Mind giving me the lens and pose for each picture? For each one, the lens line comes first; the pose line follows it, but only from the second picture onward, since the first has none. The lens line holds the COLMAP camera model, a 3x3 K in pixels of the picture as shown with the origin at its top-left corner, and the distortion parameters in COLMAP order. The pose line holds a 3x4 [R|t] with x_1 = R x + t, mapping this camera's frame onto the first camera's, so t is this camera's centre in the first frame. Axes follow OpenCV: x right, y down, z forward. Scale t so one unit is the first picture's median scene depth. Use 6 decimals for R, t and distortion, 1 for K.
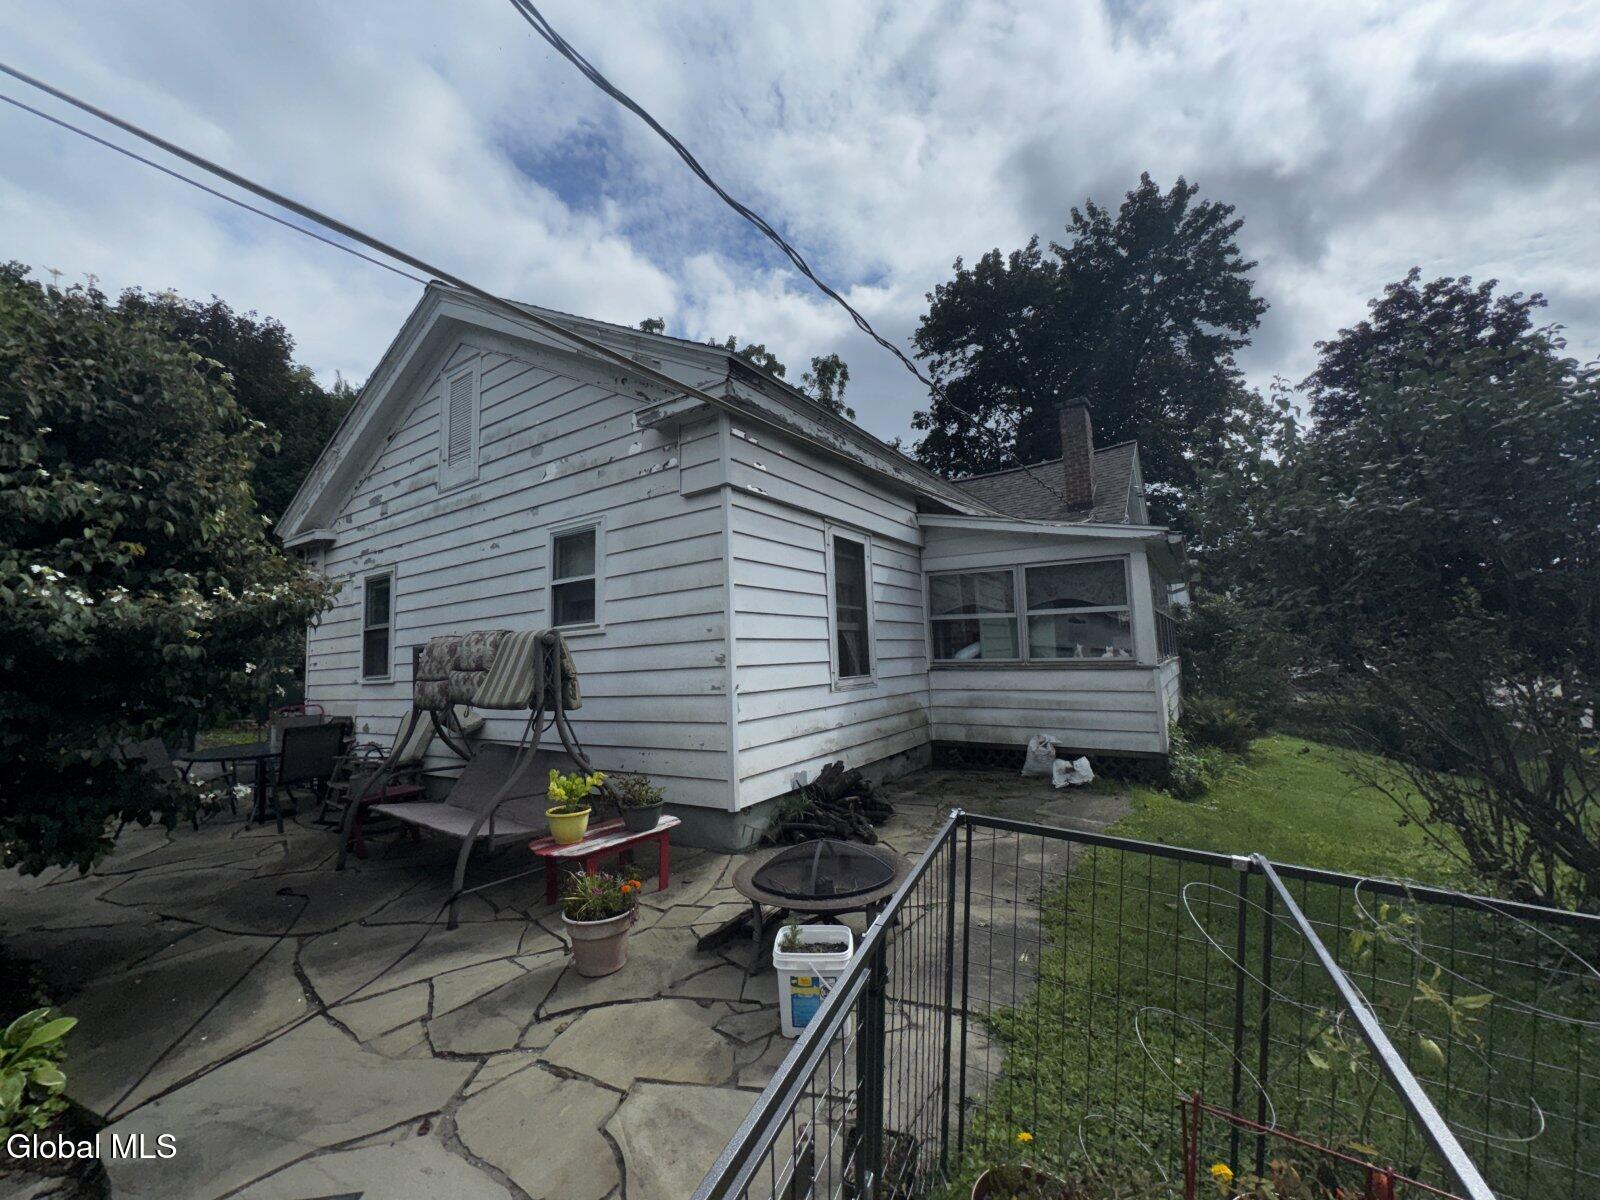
lens RADIAL K [[638.5, 0, 796.1], [0, 638.5, 606.1], [0, 0, 1]] dist [-0.003562, 0.000350]
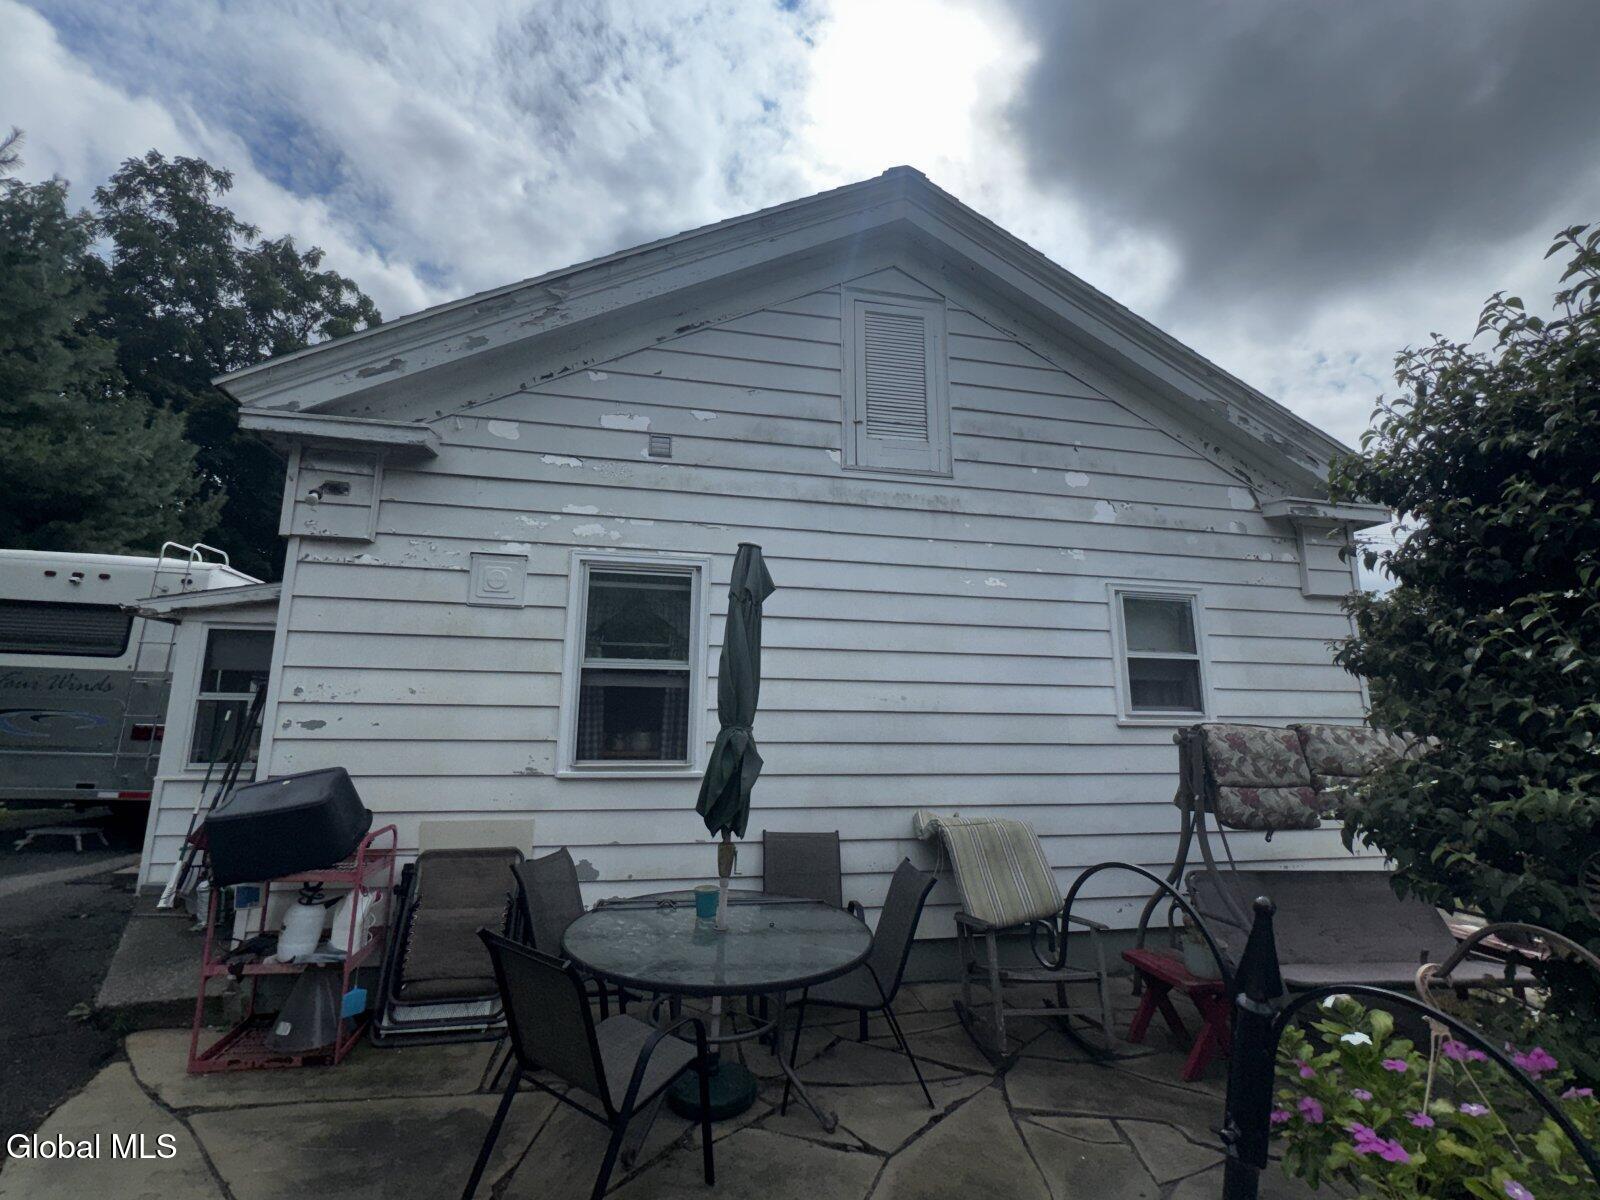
lens RADIAL K [[704.6, 0, 783.6], [0, 704.6, 601.7], [0, 0, 1]] dist [-0.003483, 0.001316]
pose [[0.707526, 0.179190, 0.683591, -1.262189], [-0.105479, 0.983260, -0.148570, 0.072137], [-0.698771, 0.033013, 0.714584, 0.663831]]
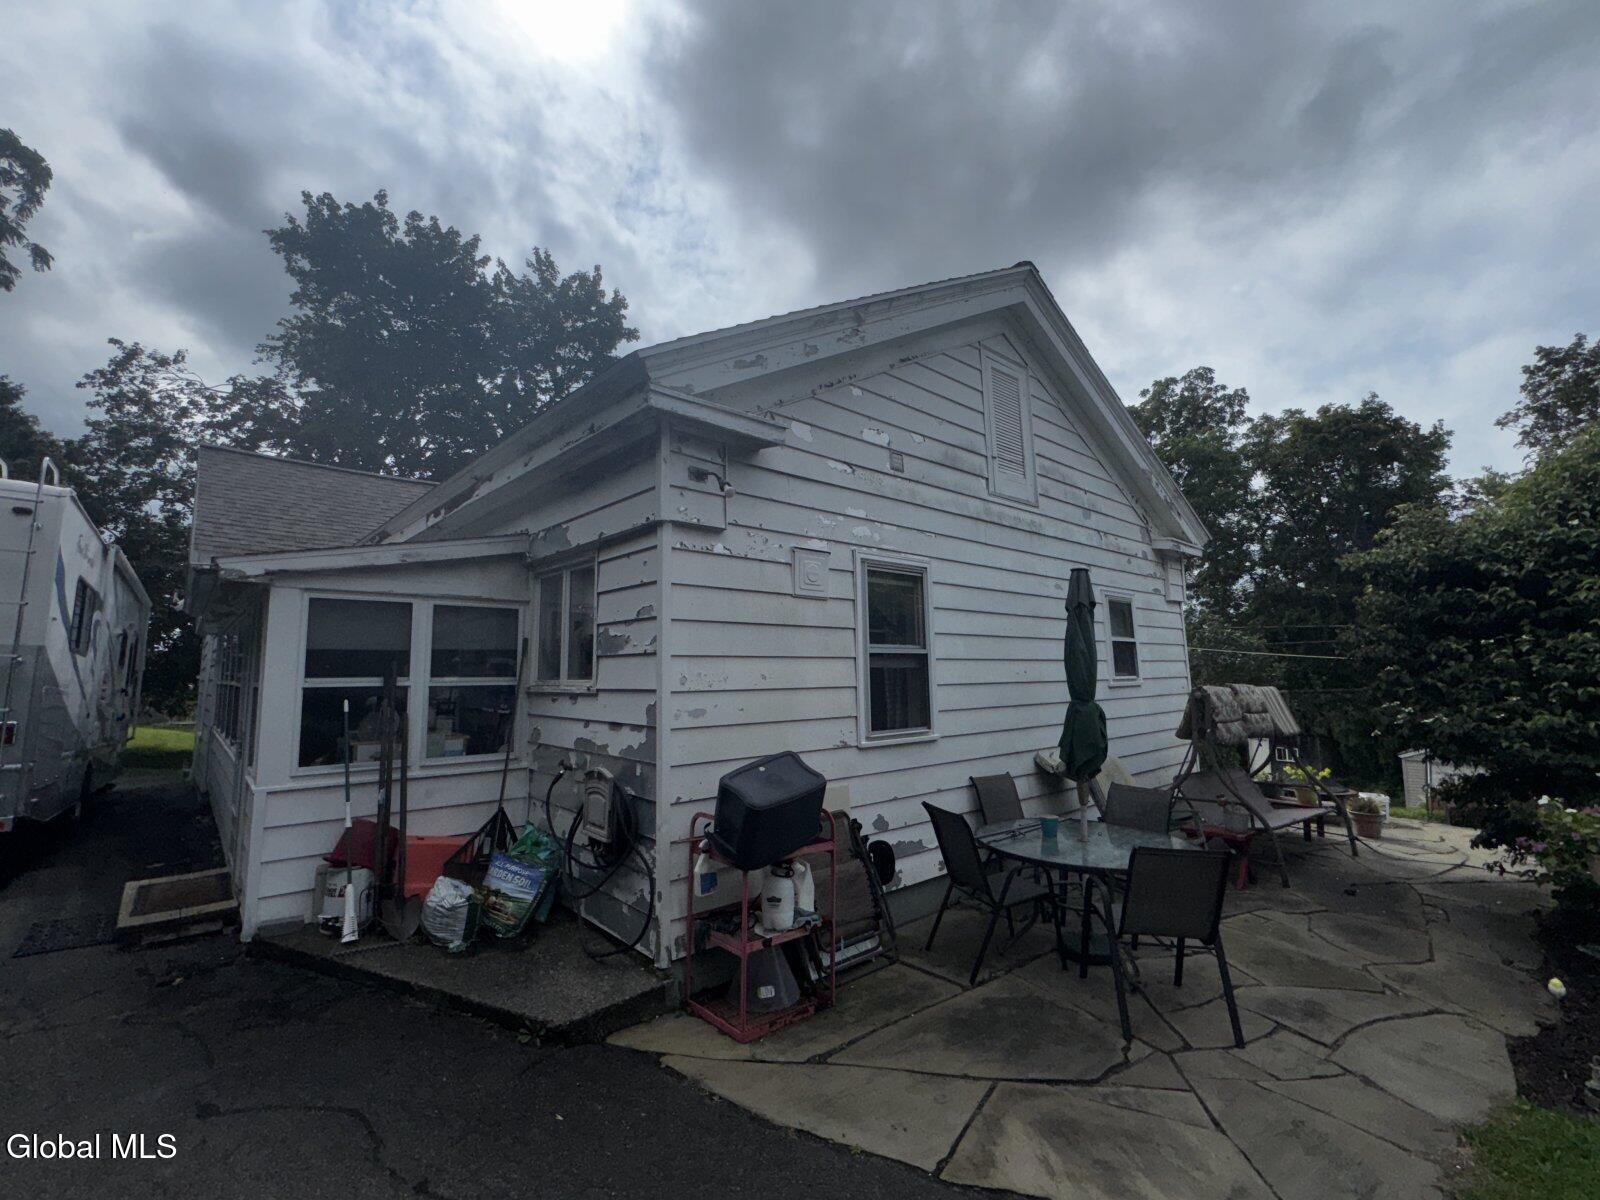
lens RADIAL K [[704.6, 0, 795.4], [0, 704.6, 598.8], [0, 0, 1]] dist [-0.003483, 0.001316]
pose [[0.263780, 0.154072, 0.952199, -1.735232], [-0.079212, 0.987287, -0.137806, 0.112329], [-0.961325, -0.039075, 0.272631, 1.187416]]
